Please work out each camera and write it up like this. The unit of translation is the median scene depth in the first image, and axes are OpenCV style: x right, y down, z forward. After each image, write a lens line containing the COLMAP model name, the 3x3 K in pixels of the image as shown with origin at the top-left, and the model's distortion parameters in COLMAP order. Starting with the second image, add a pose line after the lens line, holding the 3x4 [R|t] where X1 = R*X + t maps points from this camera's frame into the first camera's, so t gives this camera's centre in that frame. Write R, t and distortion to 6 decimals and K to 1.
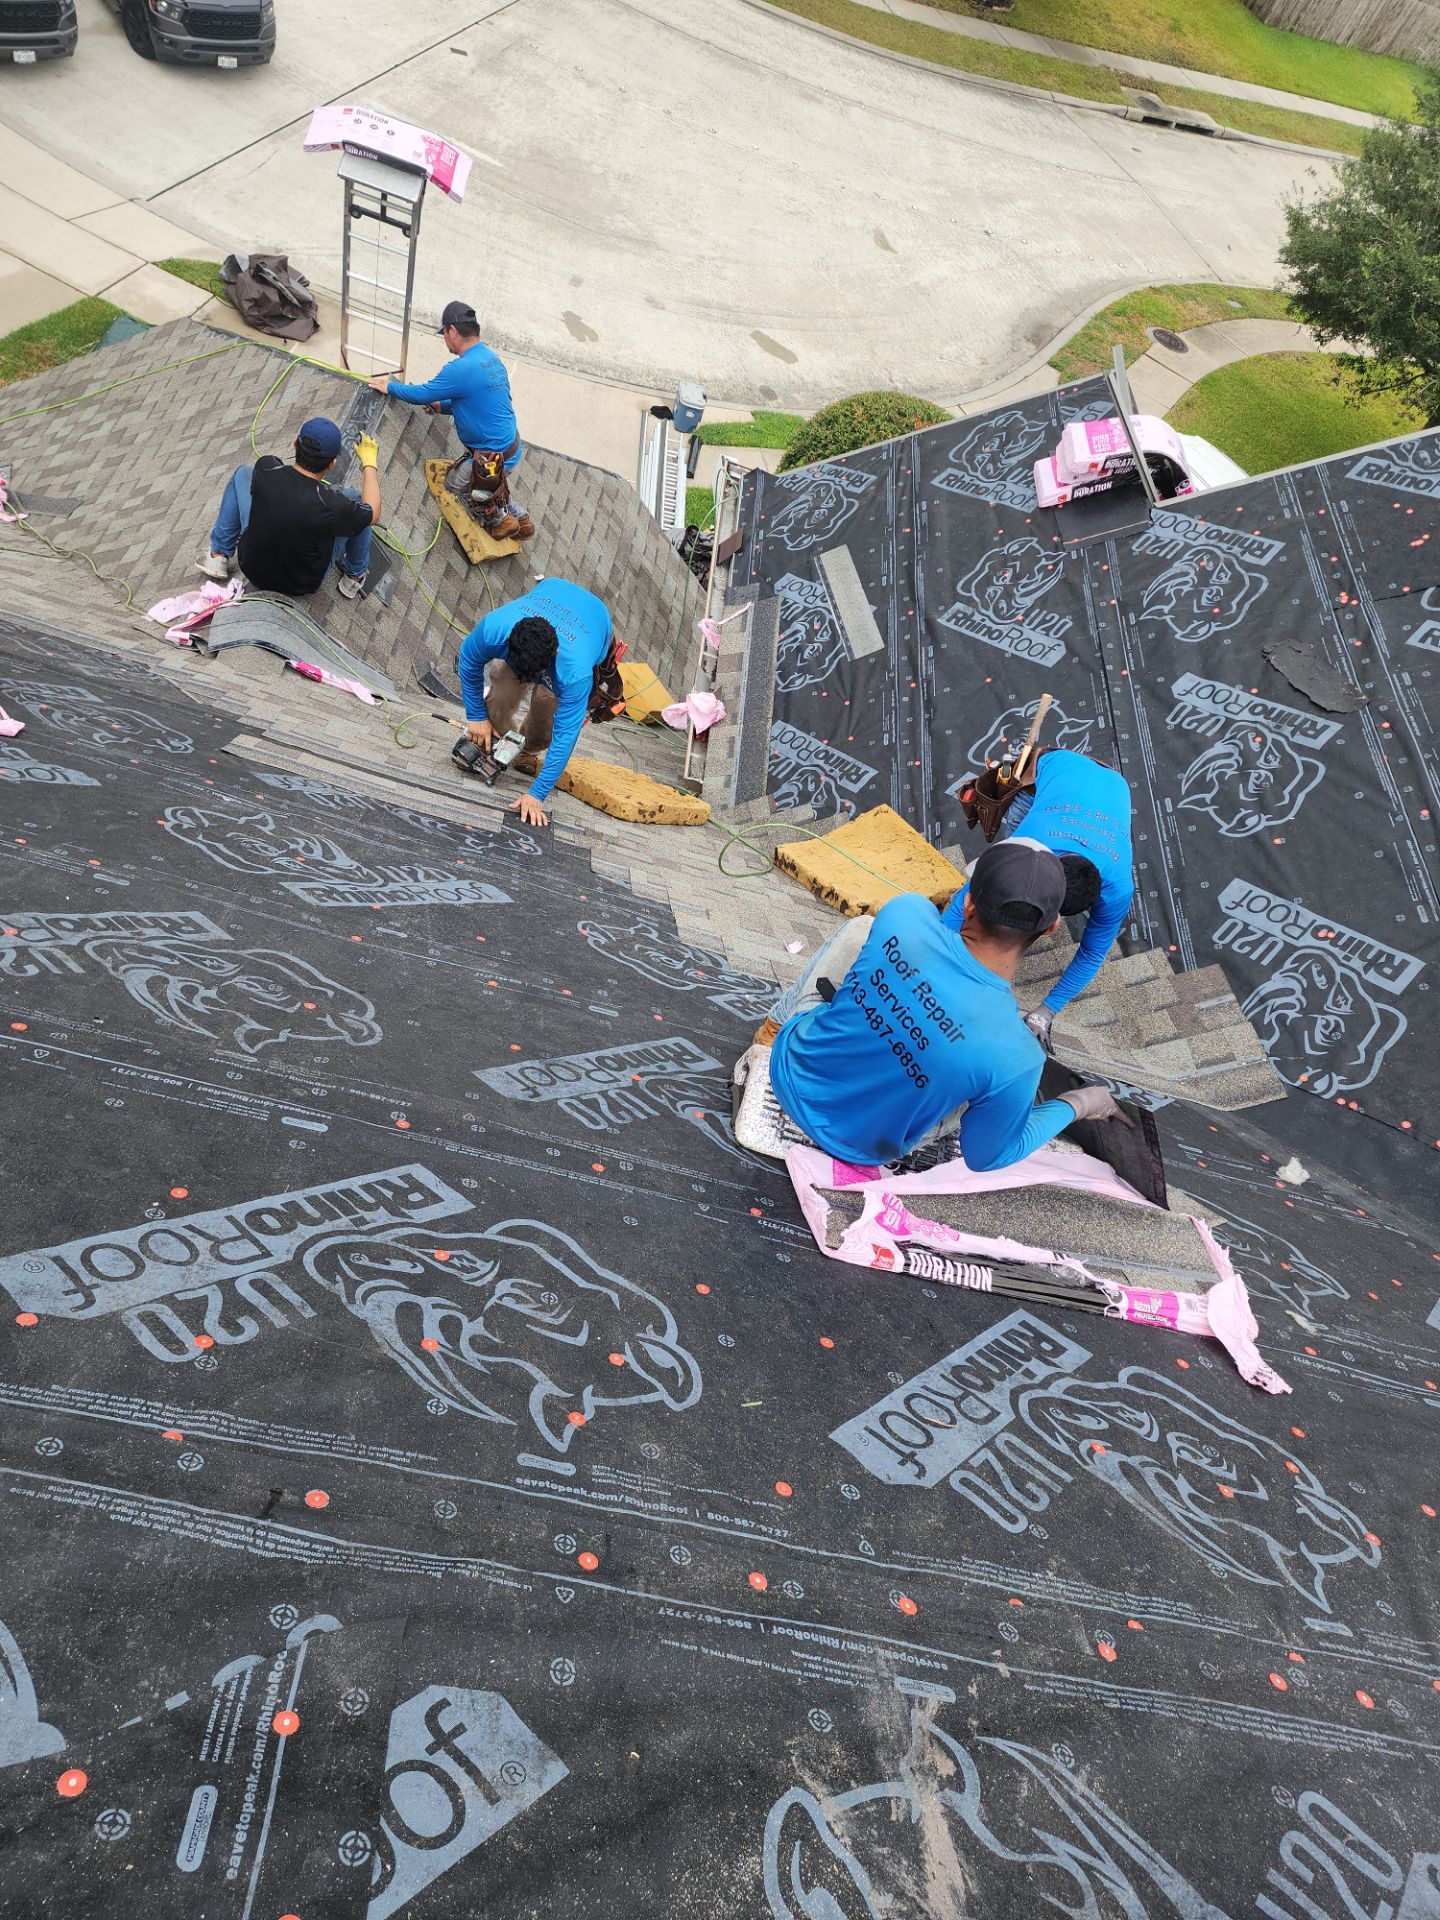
lens RADIAL K [[1310.8, 0, 708.7], [0, 1310.8, 954.6], [0, 0, 1]] dist [0.090877, -0.070208]
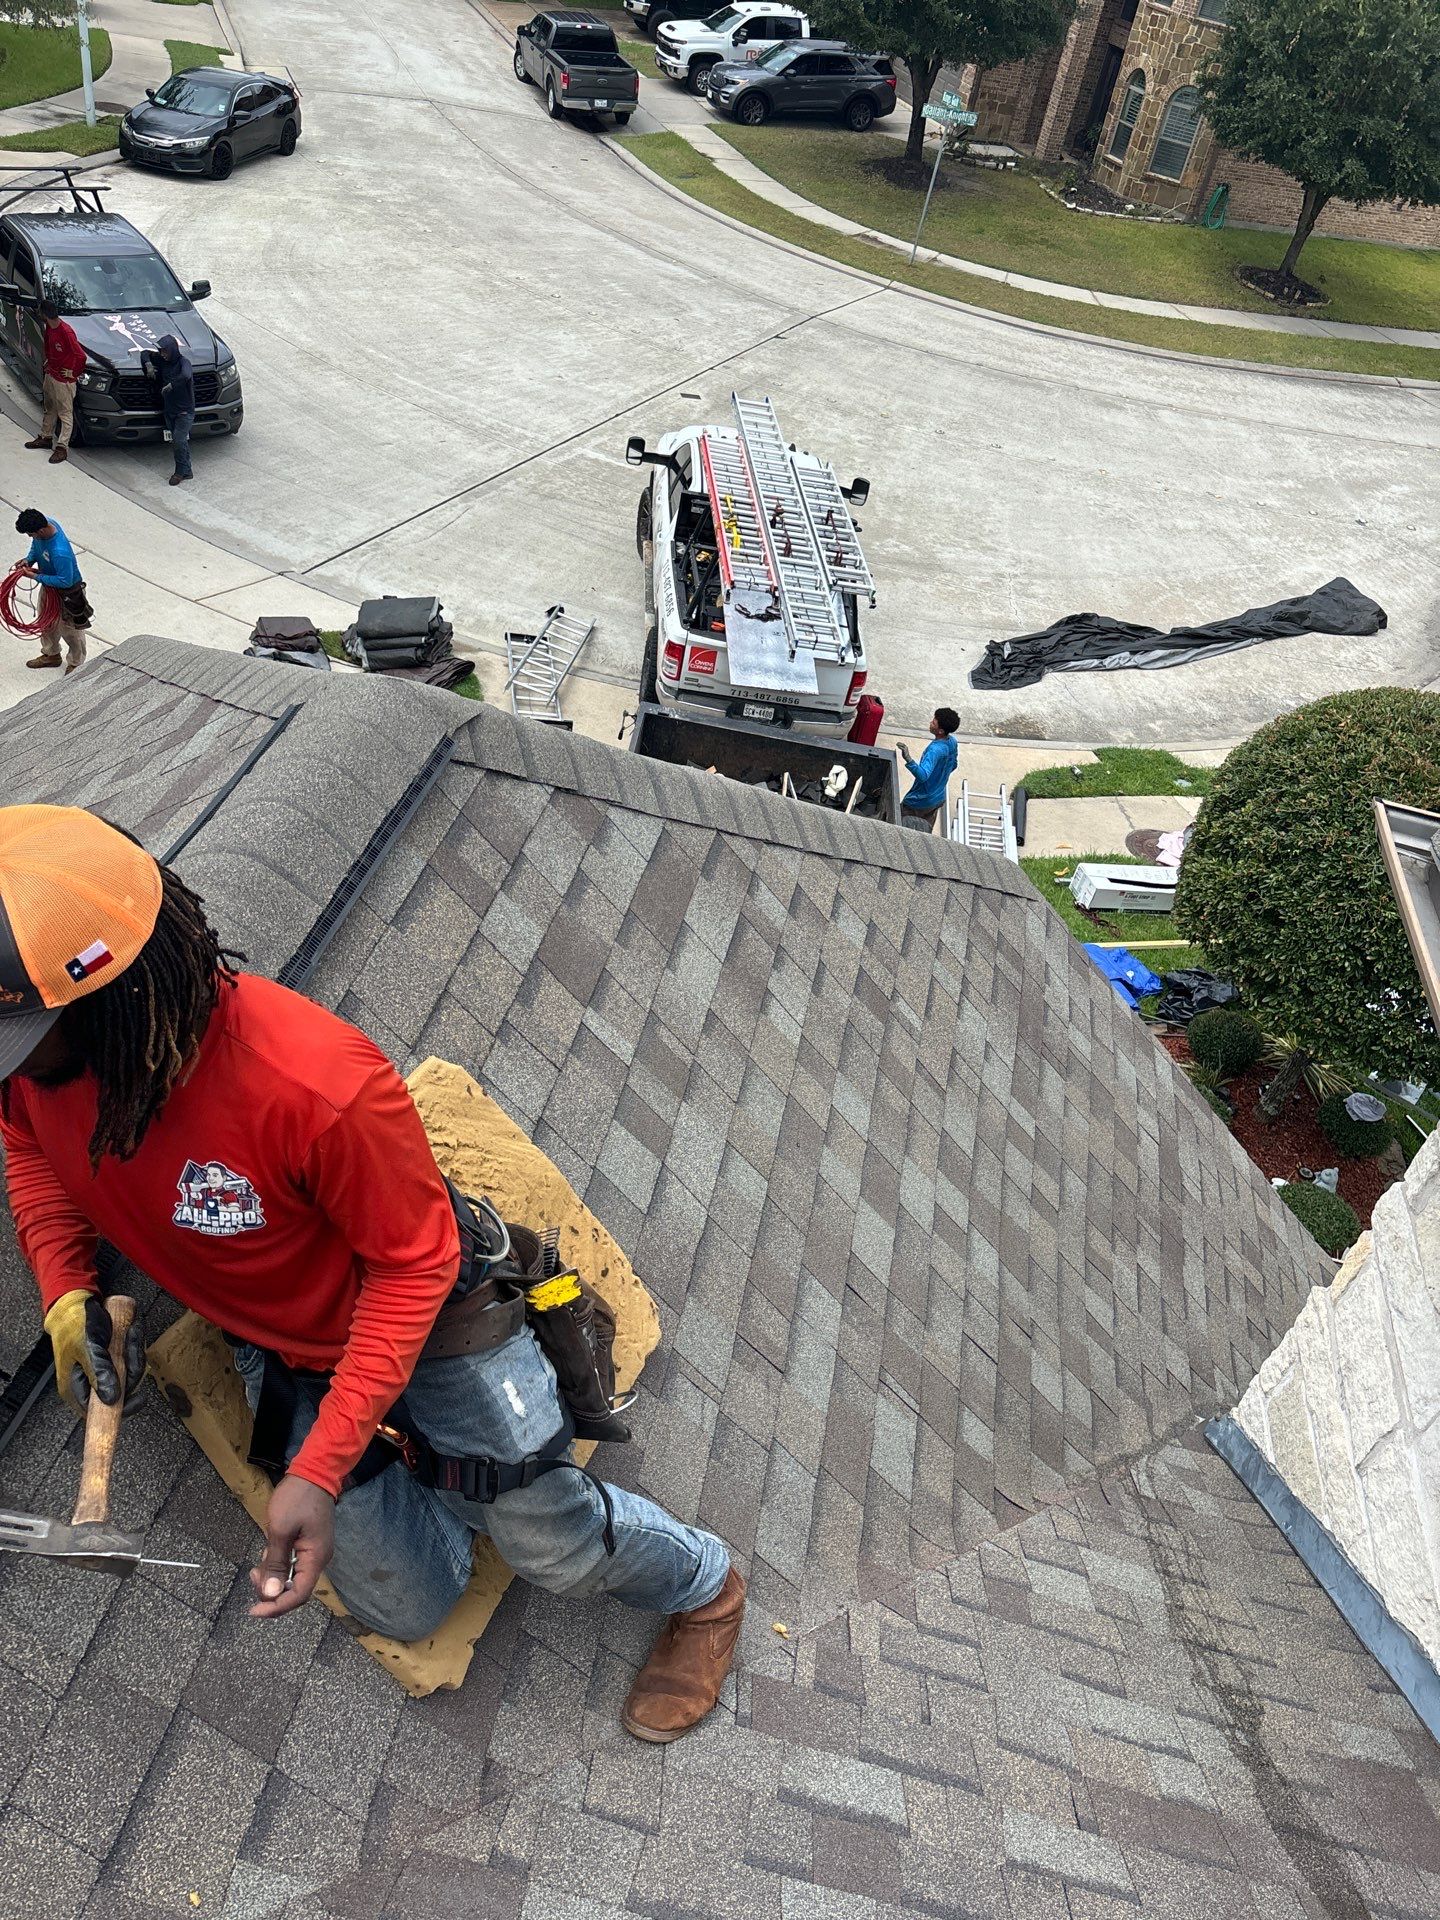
lens RADIAL K [[1489.4, 0, 703.0], [0, 1489.4, 977.9], [0, 0, 1]] dist [0.055115, -0.051843]
pose [[0.982396, -0.058089, -0.177549, -0.027478], [0.010665, 0.966316, -0.257137, -0.065064], [0.186505, 0.250717, 0.949925, 0.171401]]
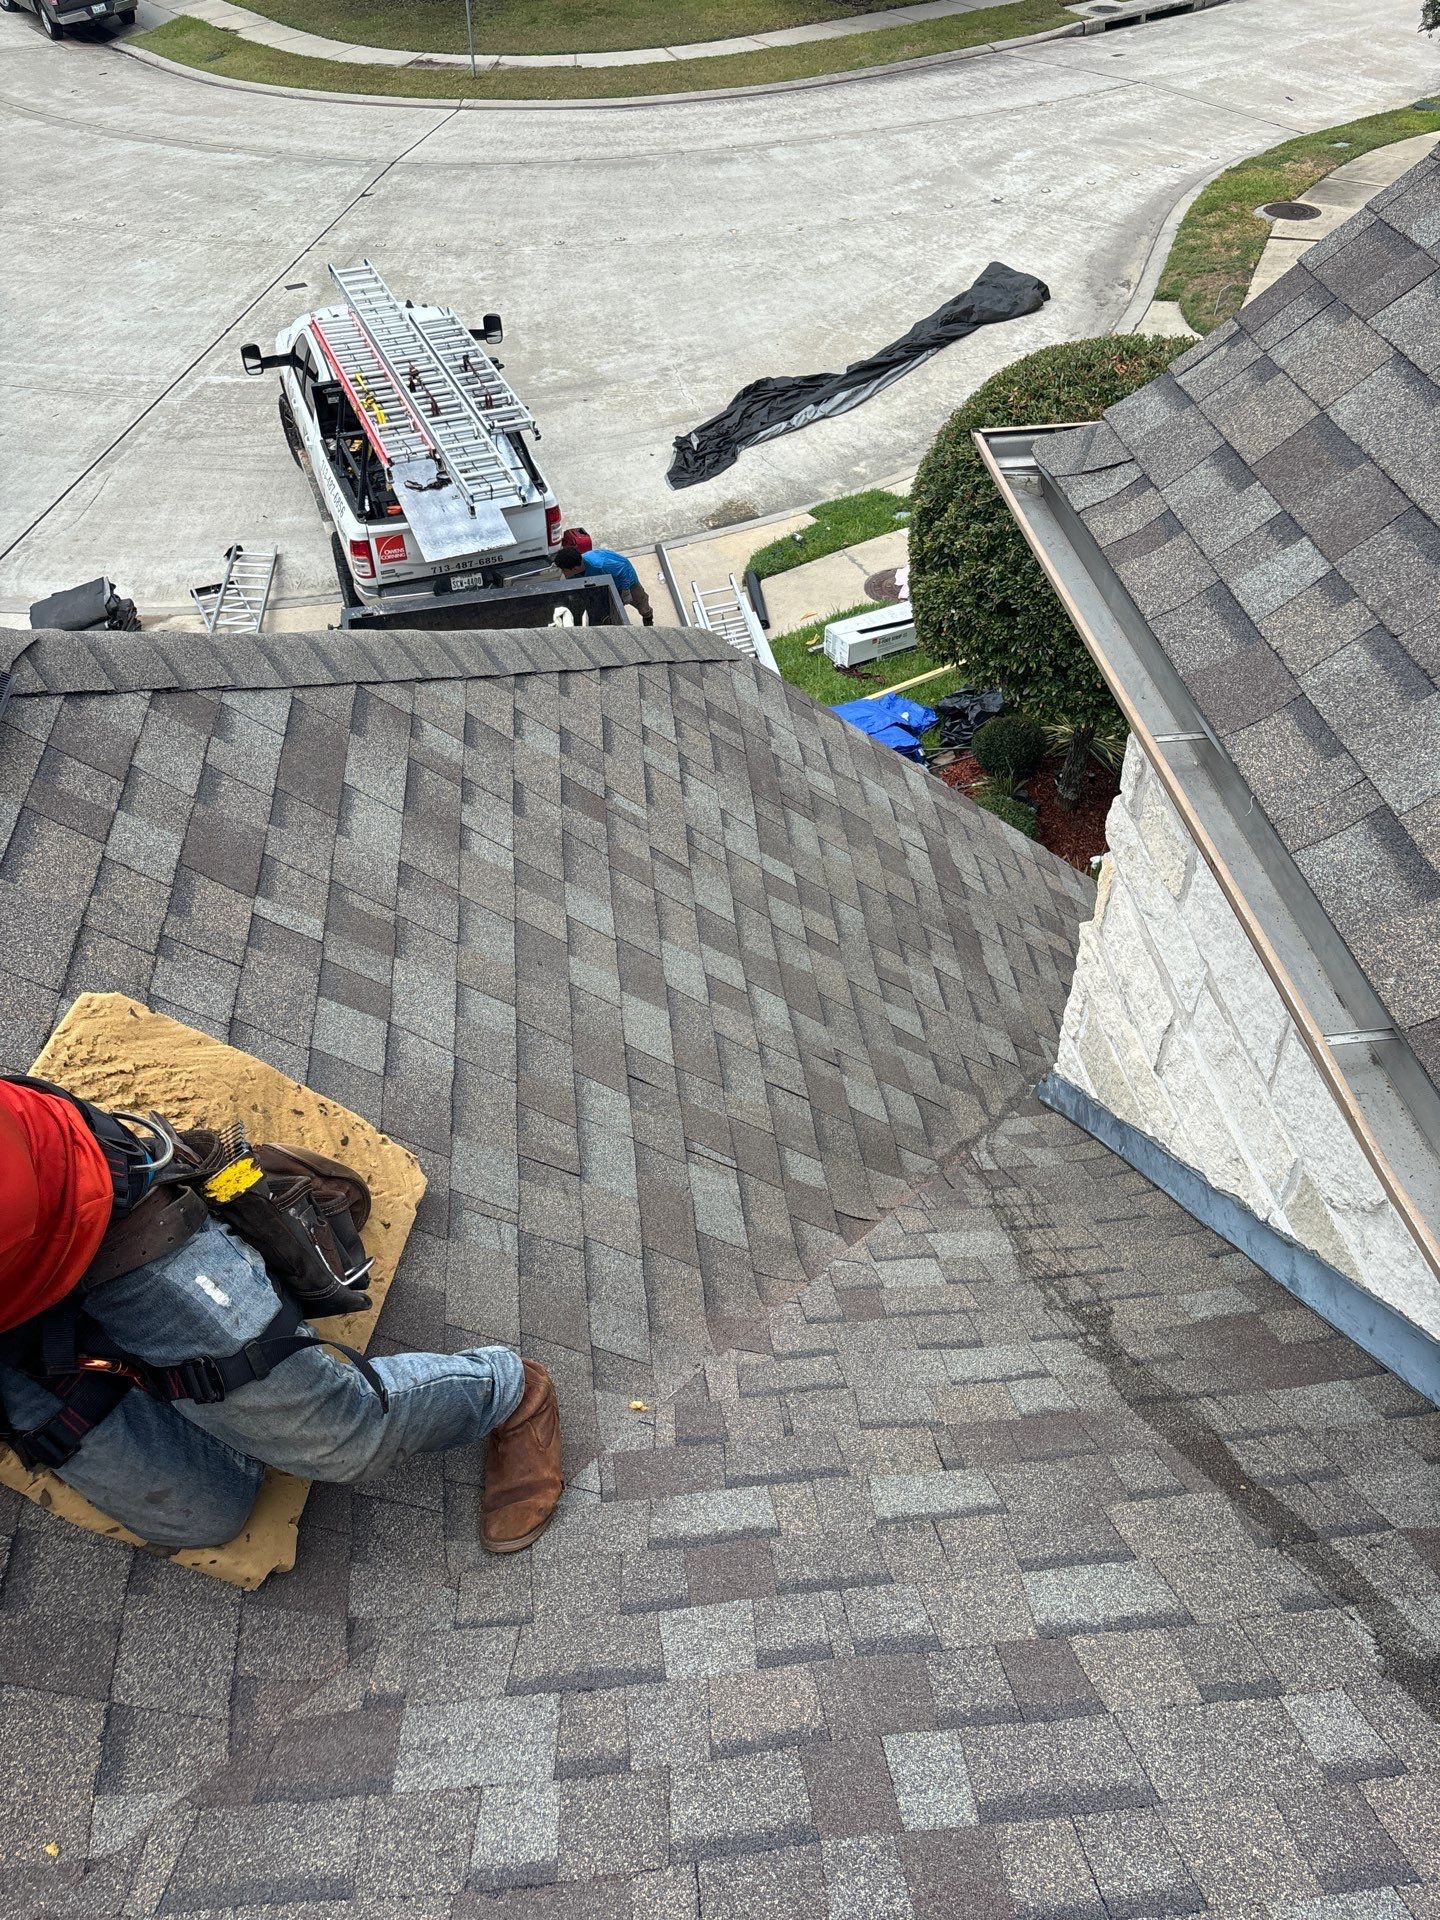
lens RADIAL K [[1489.4, 0, 684.1], [0, 1489.4, 996.6], [0, 0, 1]] dist [0.055115, -0.051843]
pose [[0.918363, -0.375524, -0.124862, -0.018264], [0.356833, 0.922205, -0.149024, -0.059016], [0.171111, 0.092303, 0.980919, 0.176394]]
